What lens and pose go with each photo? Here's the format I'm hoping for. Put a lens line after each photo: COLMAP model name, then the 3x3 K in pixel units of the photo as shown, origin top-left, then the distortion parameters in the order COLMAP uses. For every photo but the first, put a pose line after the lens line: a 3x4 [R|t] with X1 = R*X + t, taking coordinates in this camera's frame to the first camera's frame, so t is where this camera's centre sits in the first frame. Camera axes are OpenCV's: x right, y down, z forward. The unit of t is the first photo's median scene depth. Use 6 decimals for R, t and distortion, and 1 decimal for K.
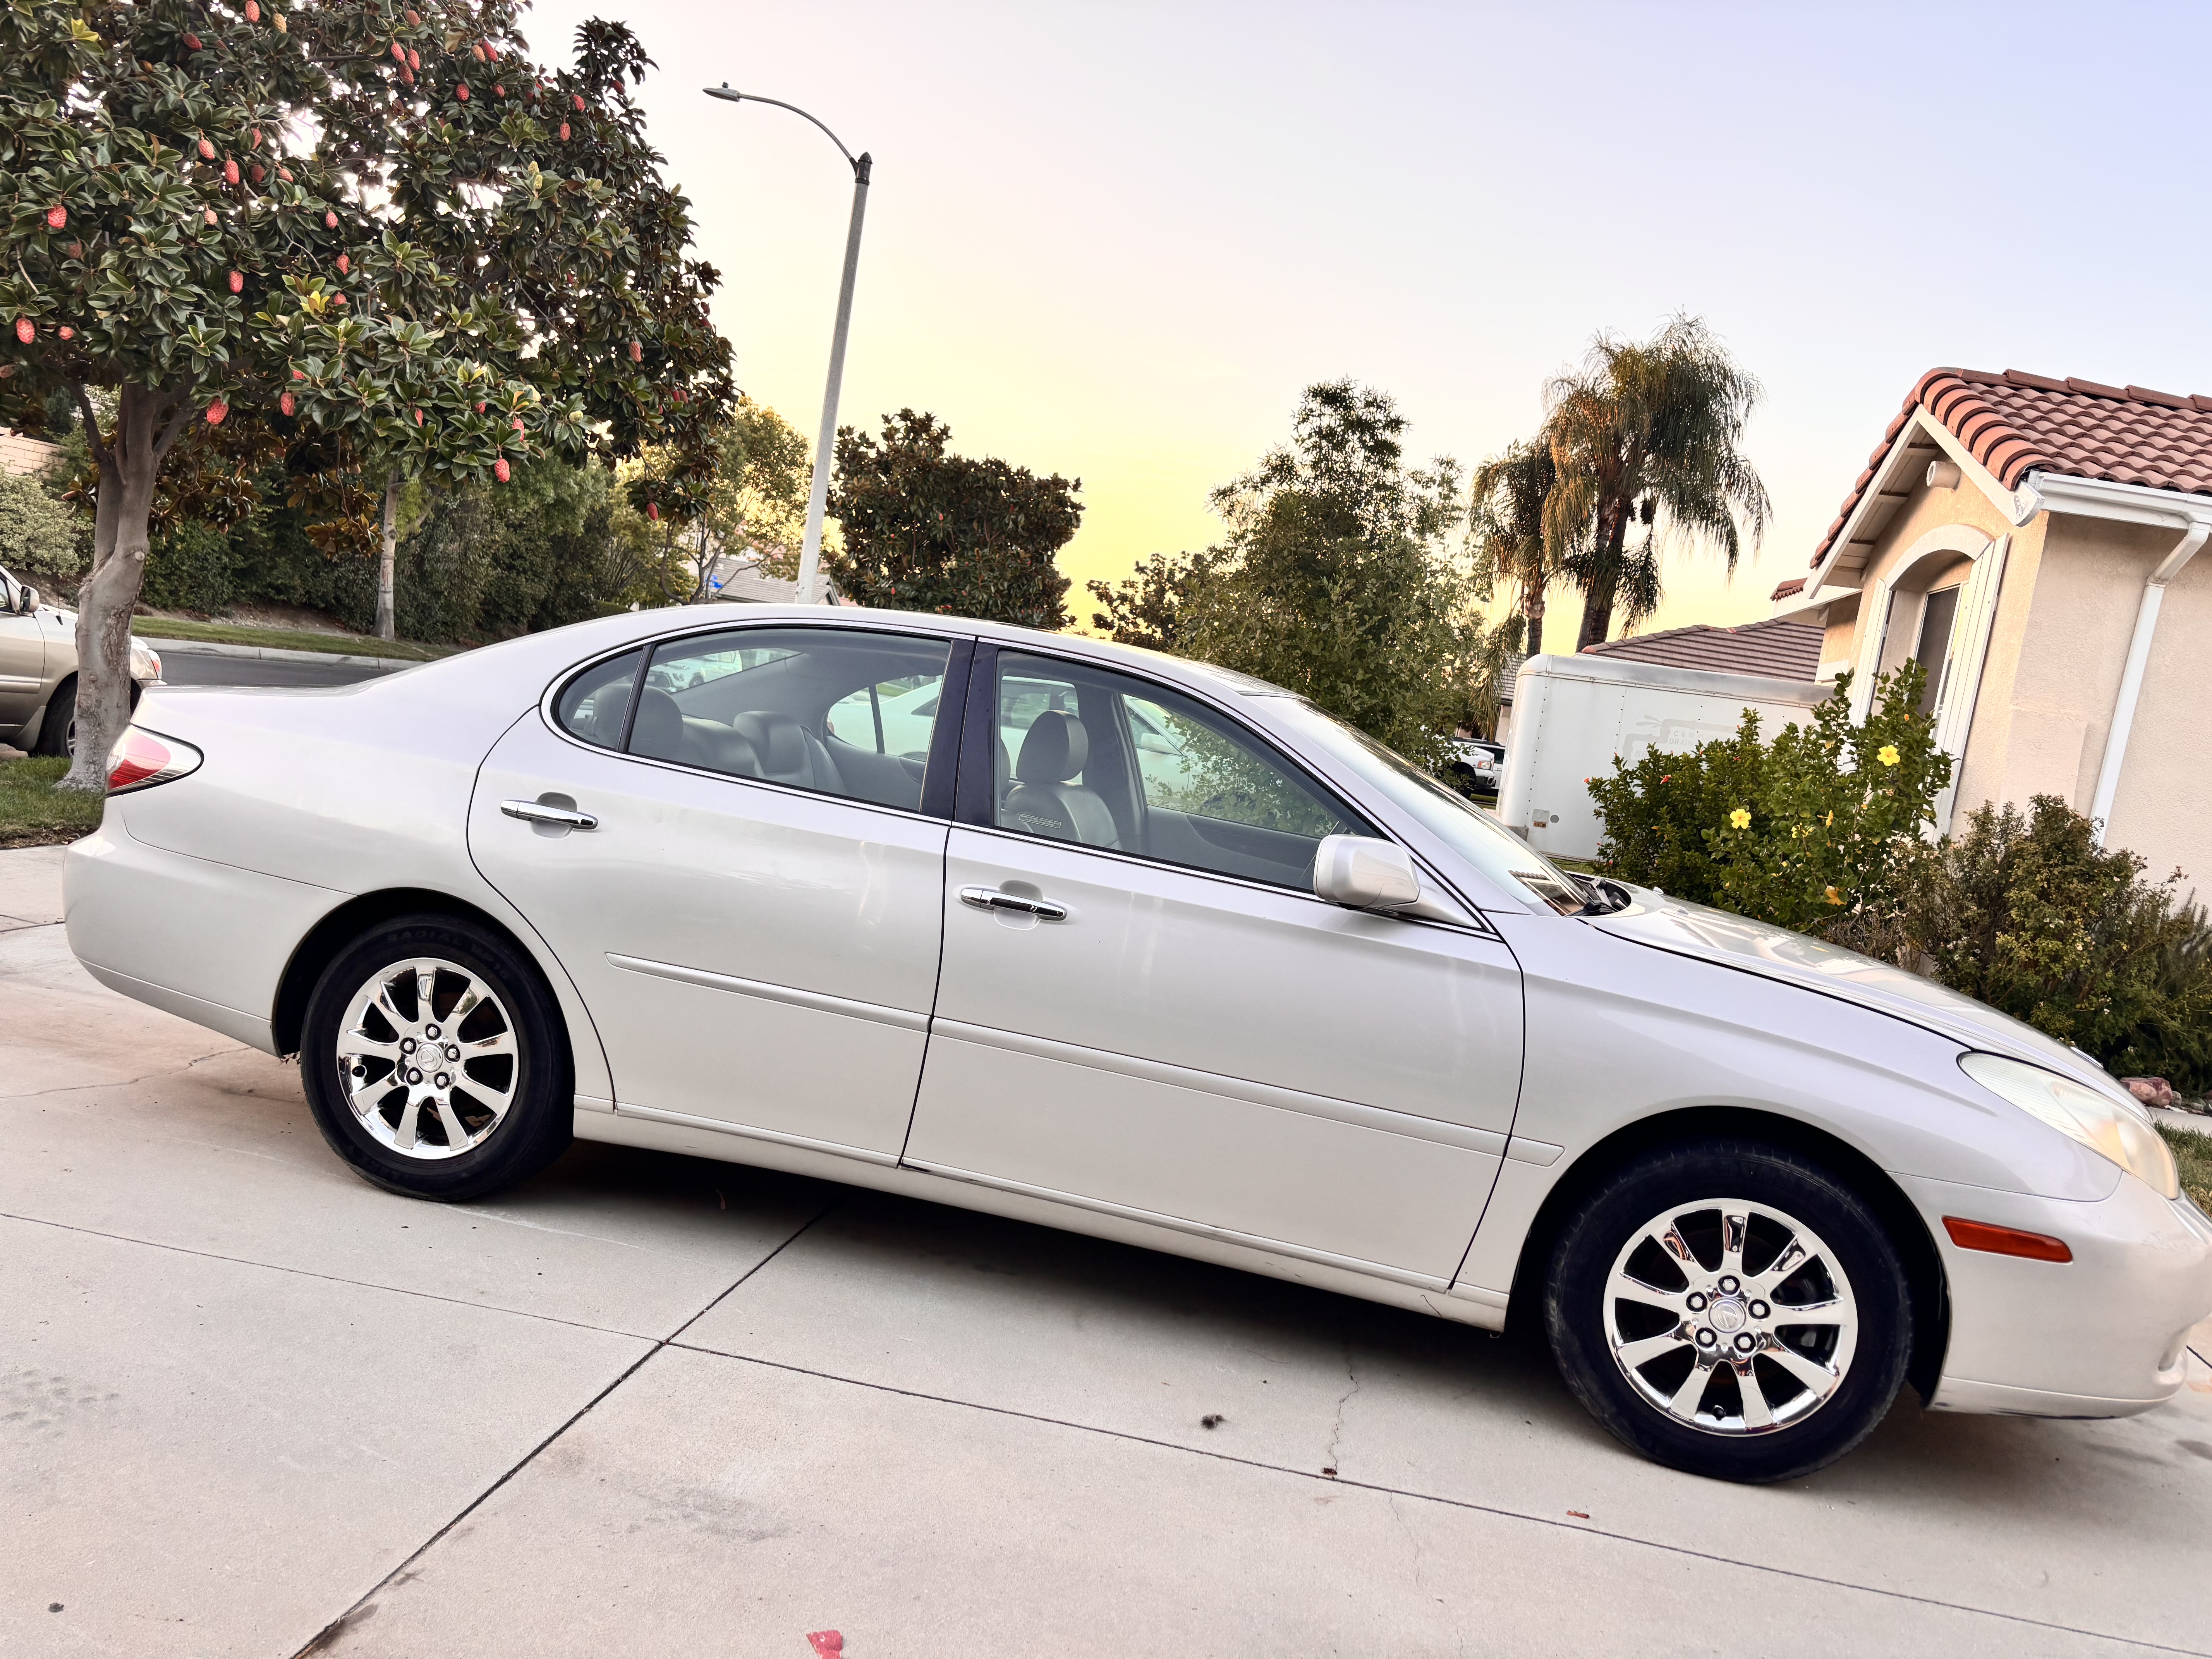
lens RADIAL K [[1684.5, 0, 1106.0], [0, 1684.5, 829.5], [0, 0, 1]] dist [0.005894, 0.005910]
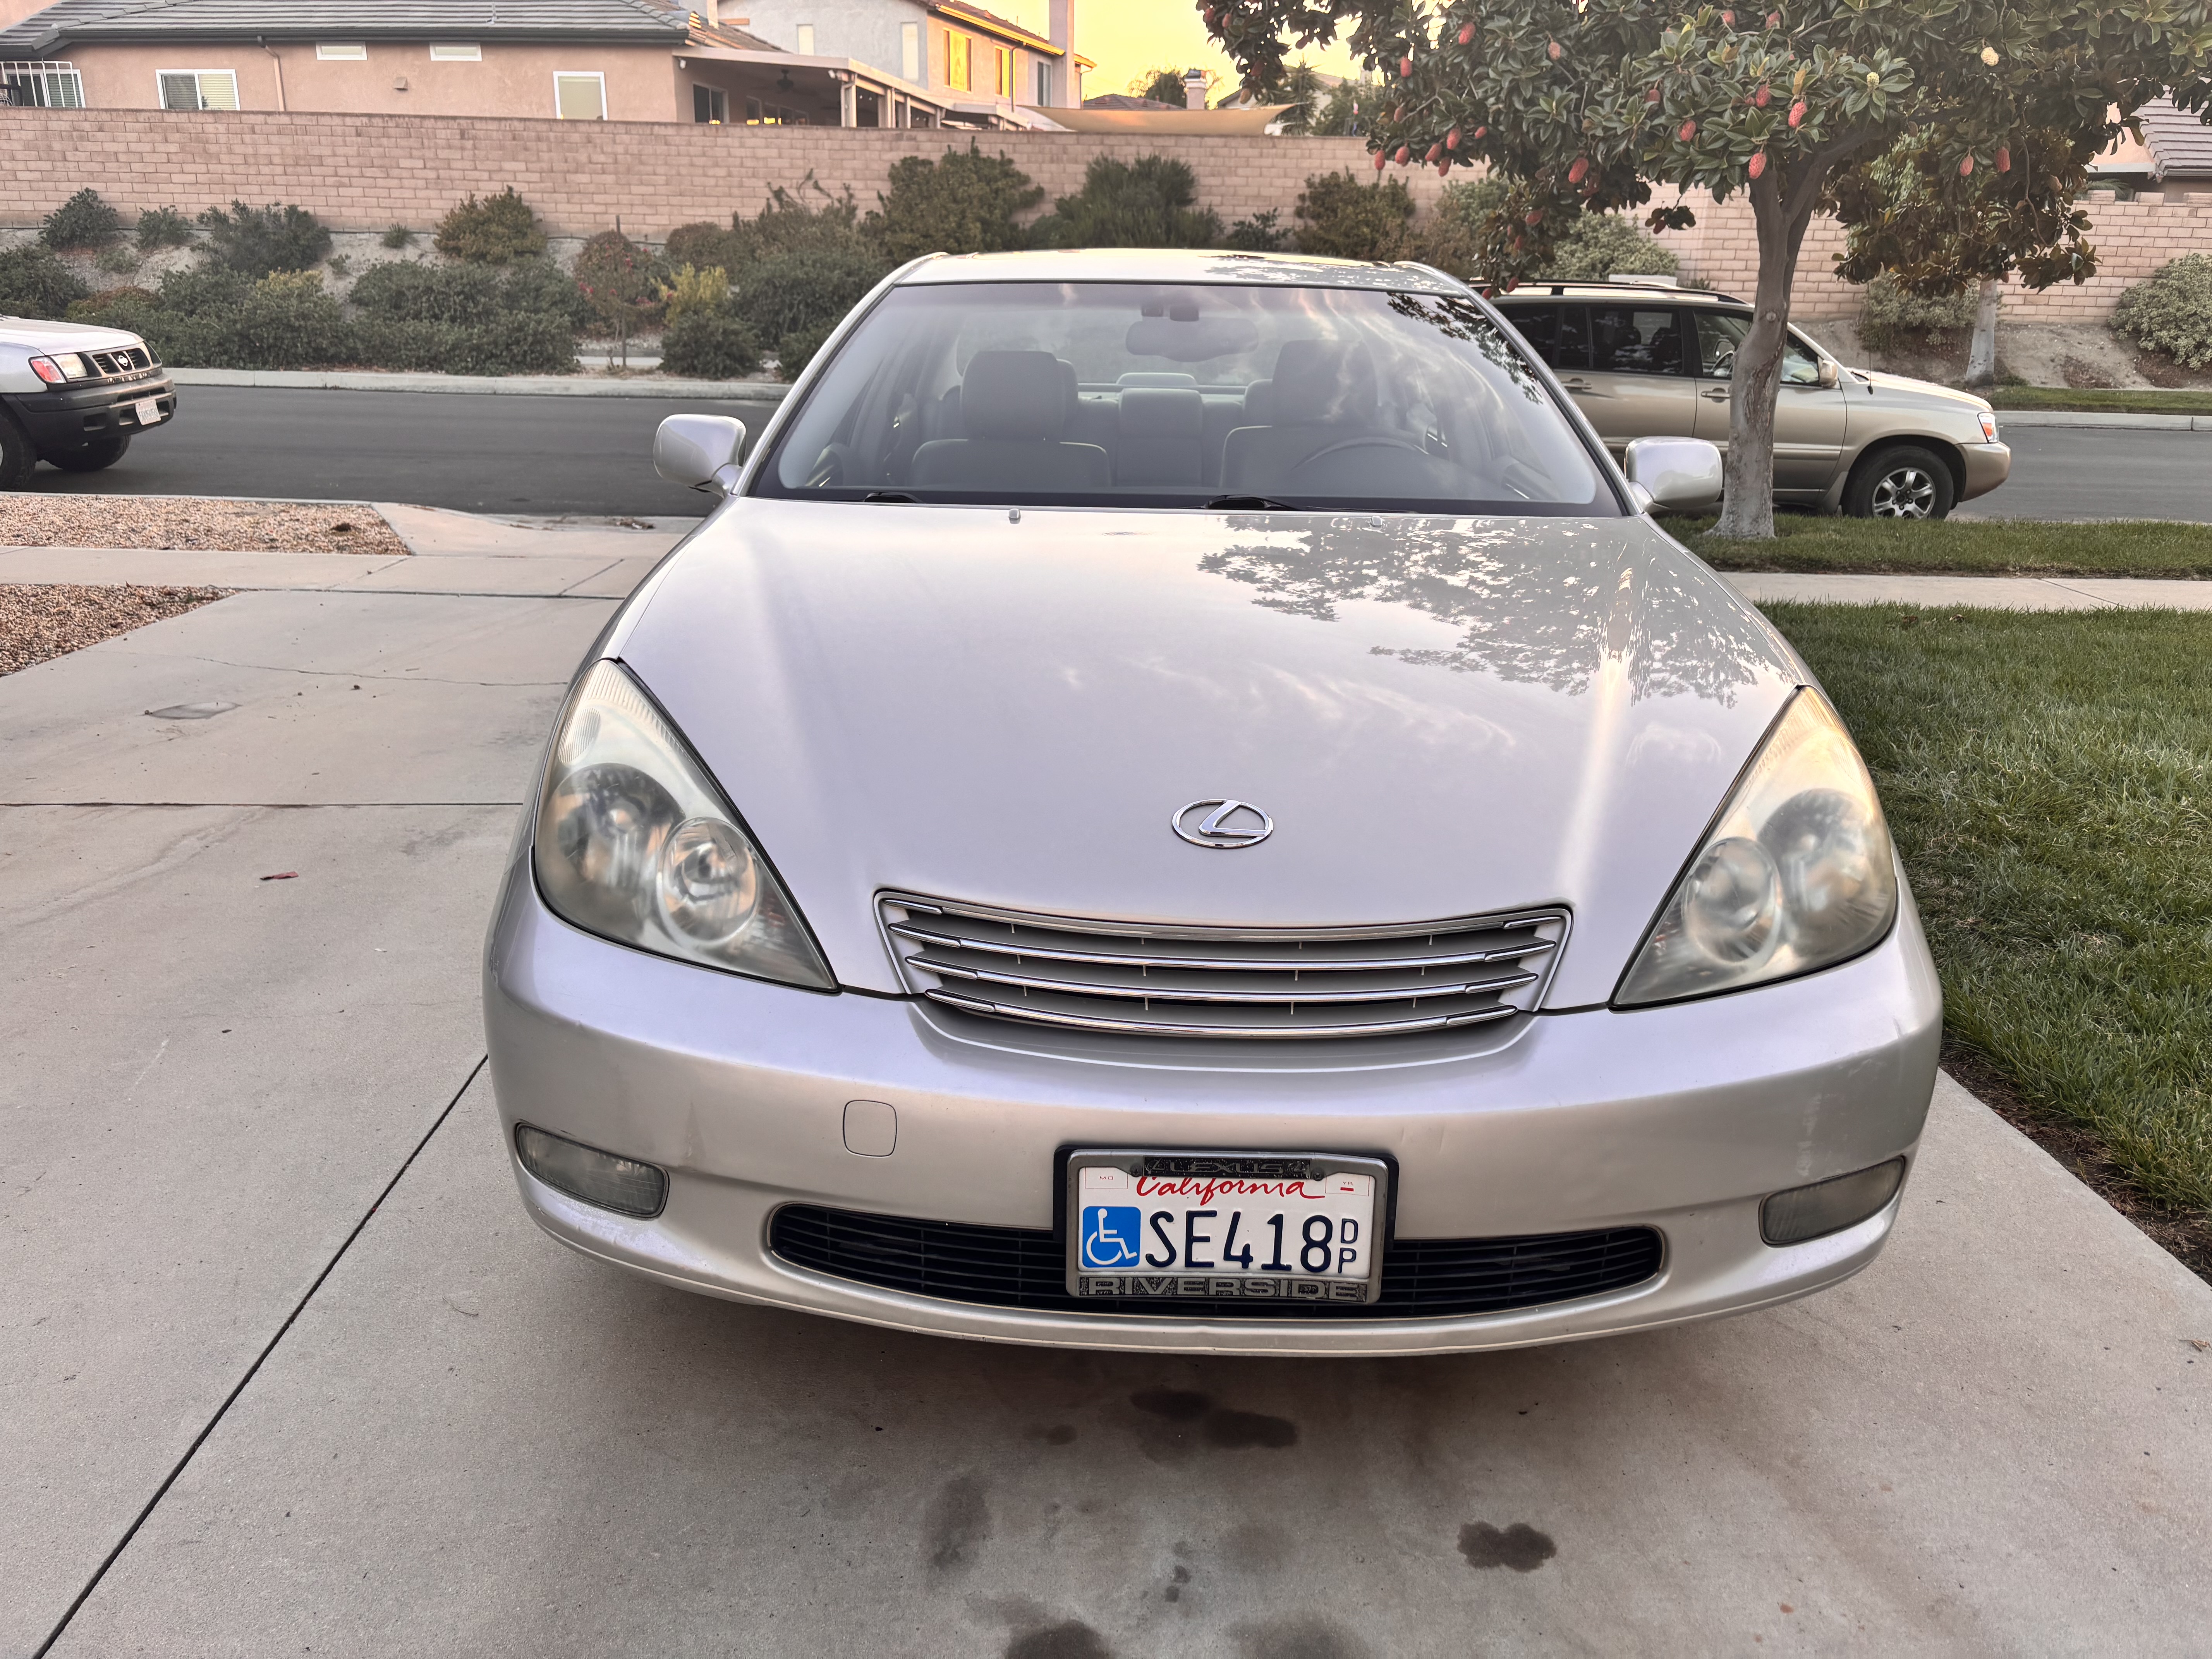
lens RADIAL K [[1684.5, 0, 1106.0], [0, 1684.5, 829.5], [0, 0, 1]] dist [0.005894, 0.005910]
pose [[0.197529, 0.160572, -0.967057, 1.082997], [-0.072251, 0.986195, 0.148992, 0.076854], [0.977631, 0.040440, 0.206404, 0.929352]]
